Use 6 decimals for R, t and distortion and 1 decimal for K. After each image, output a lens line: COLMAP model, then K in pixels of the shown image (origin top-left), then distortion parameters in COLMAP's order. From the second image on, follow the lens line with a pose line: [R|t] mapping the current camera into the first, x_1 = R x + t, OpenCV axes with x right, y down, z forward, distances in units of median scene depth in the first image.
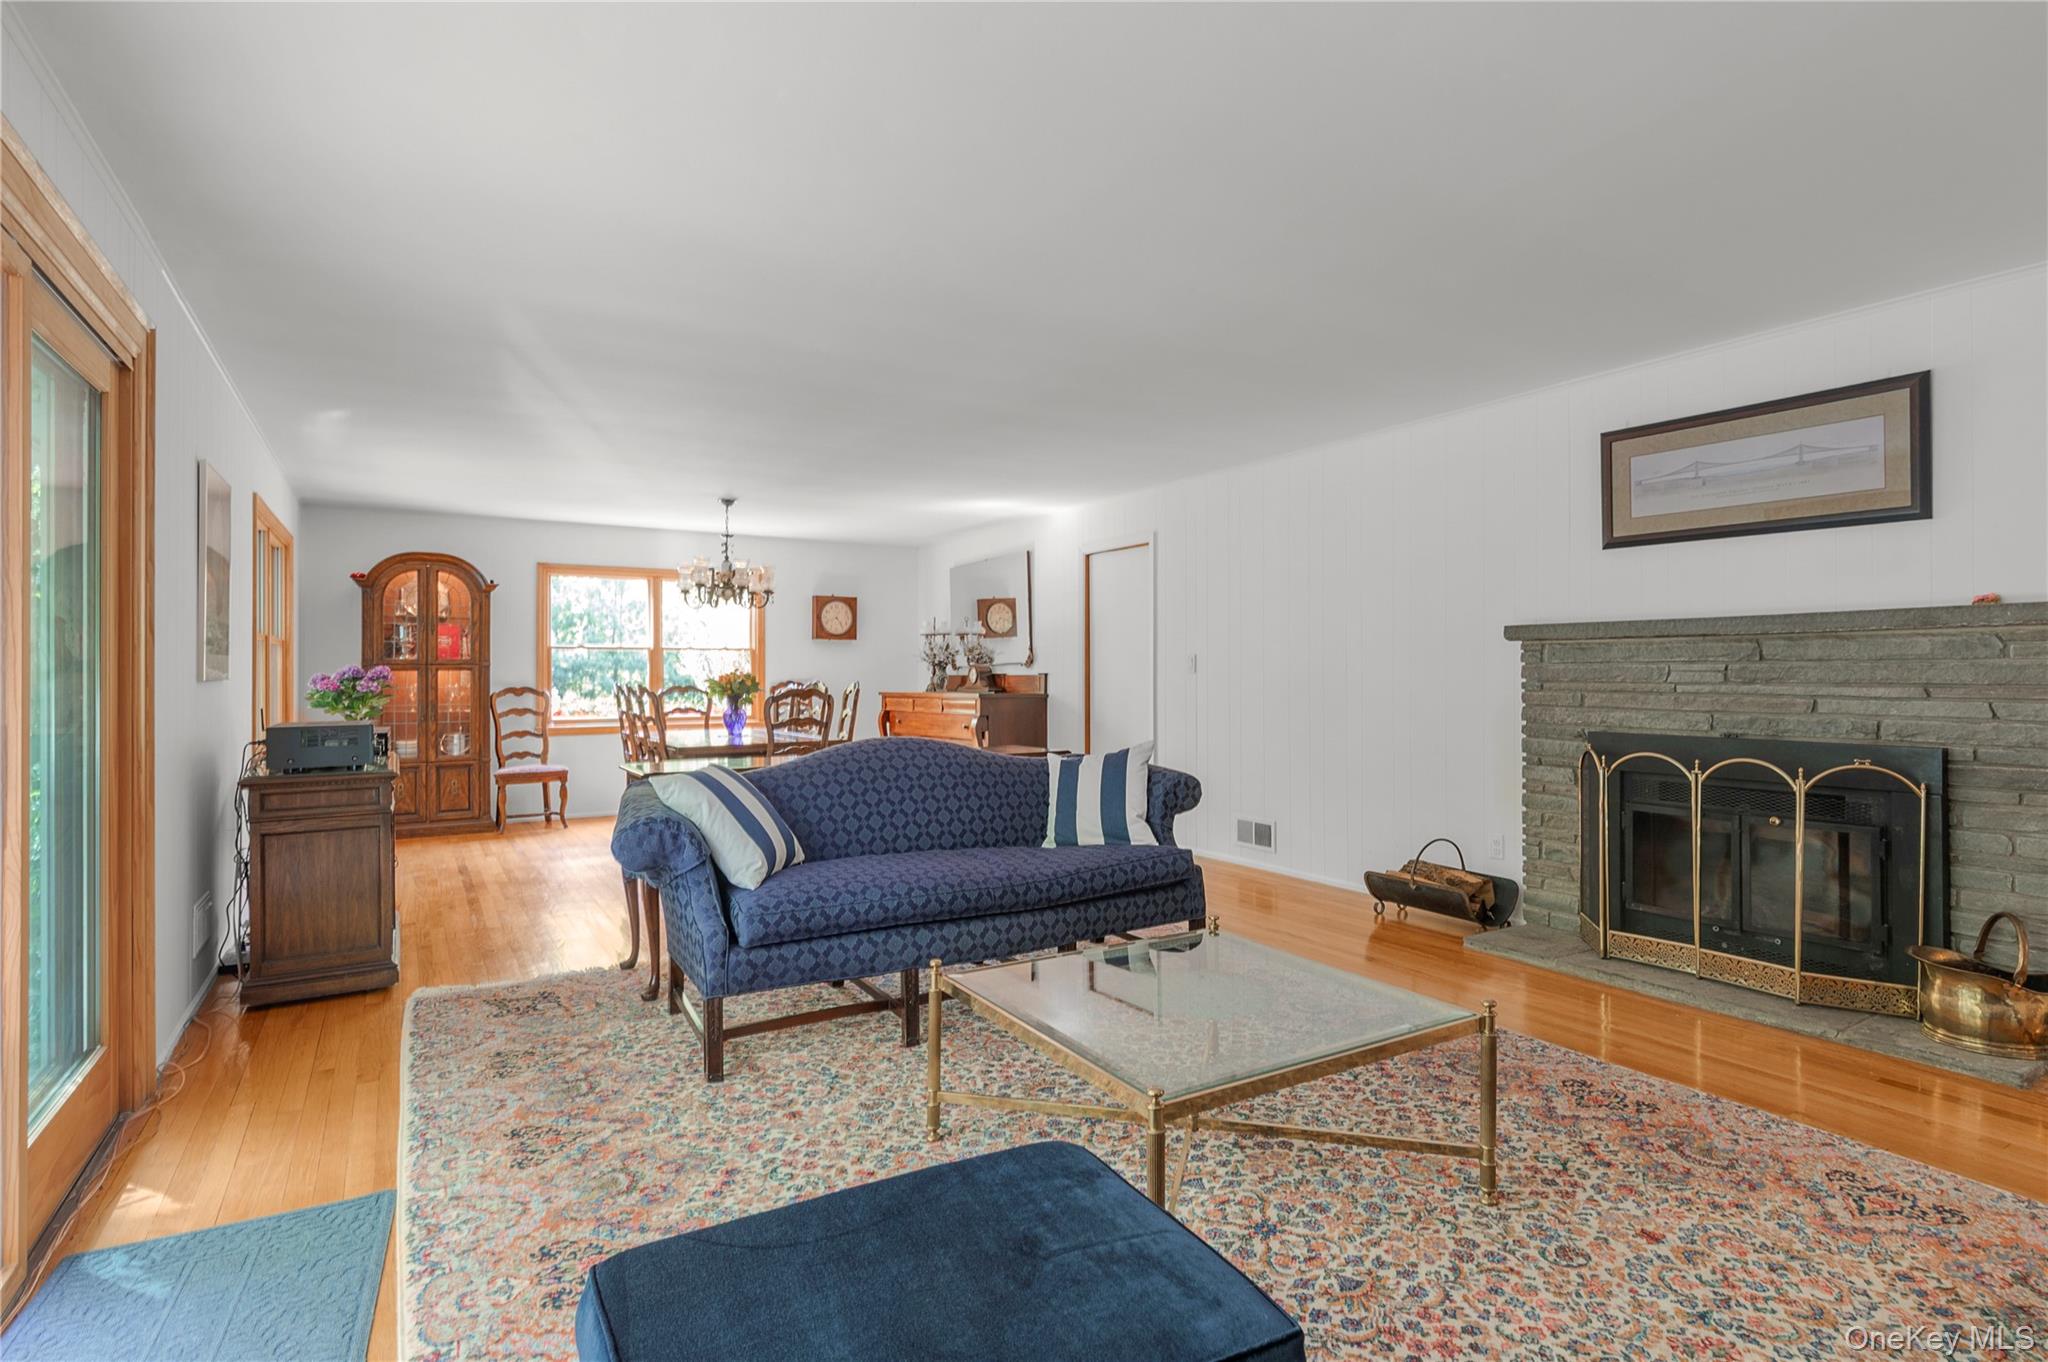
lens RADIAL K [[1007.3, 0, 1019.7], [0, 1007.3, 673.0], [0, 0, 1]] dist [0.005140, 0.000298]
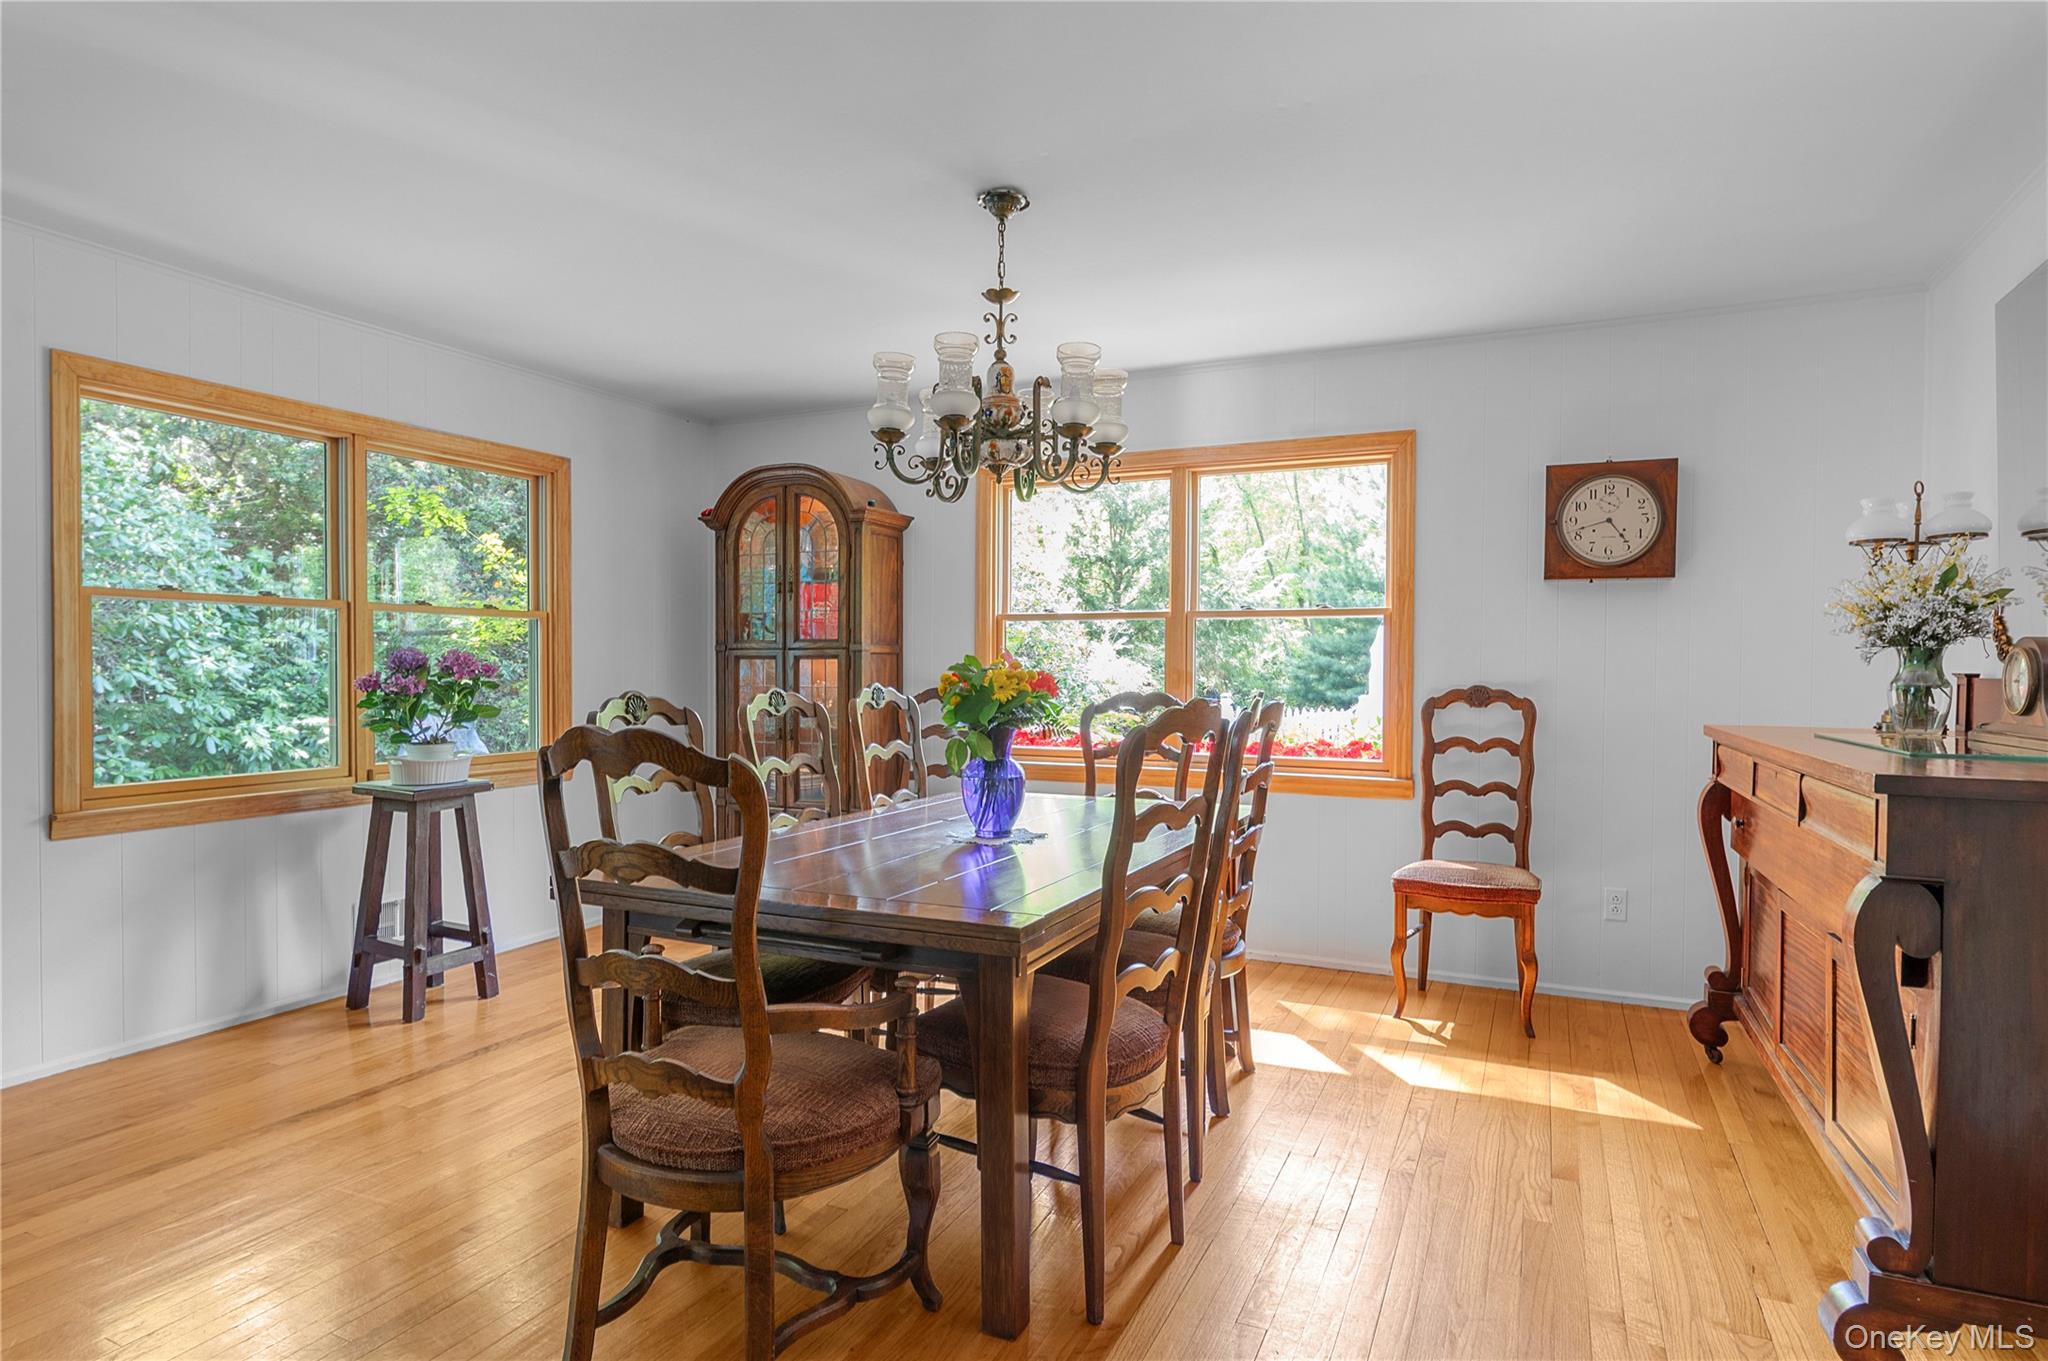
lens RADIAL K [[1108.6, 0, 1026.2], [0, 1108.6, 681.4], [0, 0, 1]] dist [-0.007745, -0.000552]
pose [[0.547325, 0.015233, -0.836782, 0.124067], [-0.004587, 0.999874, 0.015201, -0.001273], [0.836908, -0.004481, 0.547326, 1.697934]]
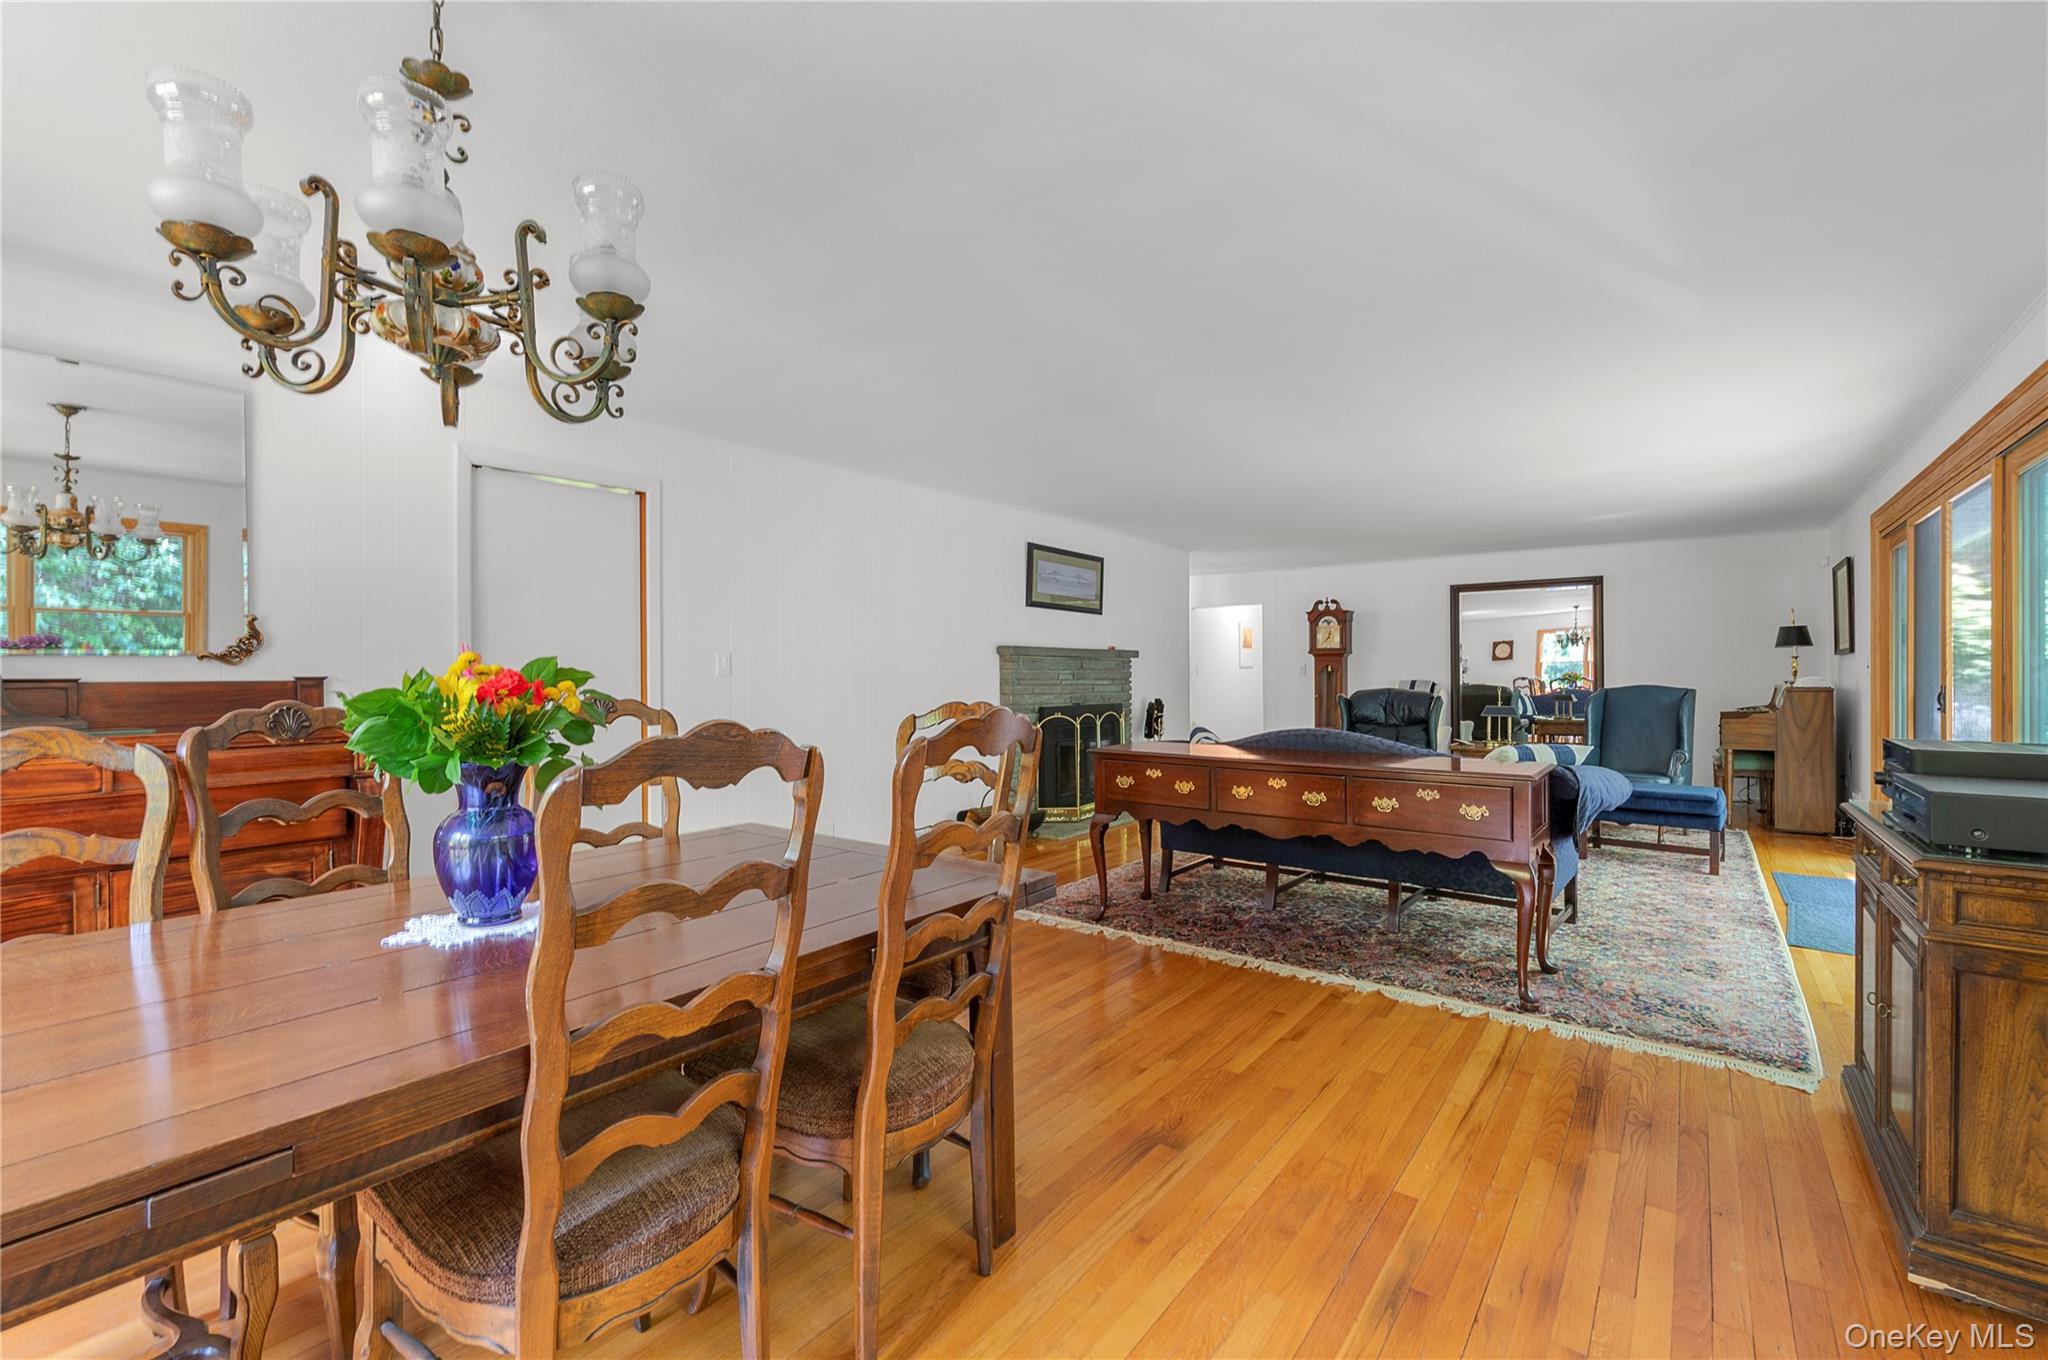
lens RADIAL K [[887.3, 0, 1018.0], [0, 887.3, 679.0], [0, 0, 1]] dist [0.000240, -0.000170]
pose [[-0.365518, 0.001387, 0.930803, -1.165277], [0.006825, 0.999976, 0.001191, 0.006523], [-0.930779, 0.006788, -0.365519, 2.093541]]
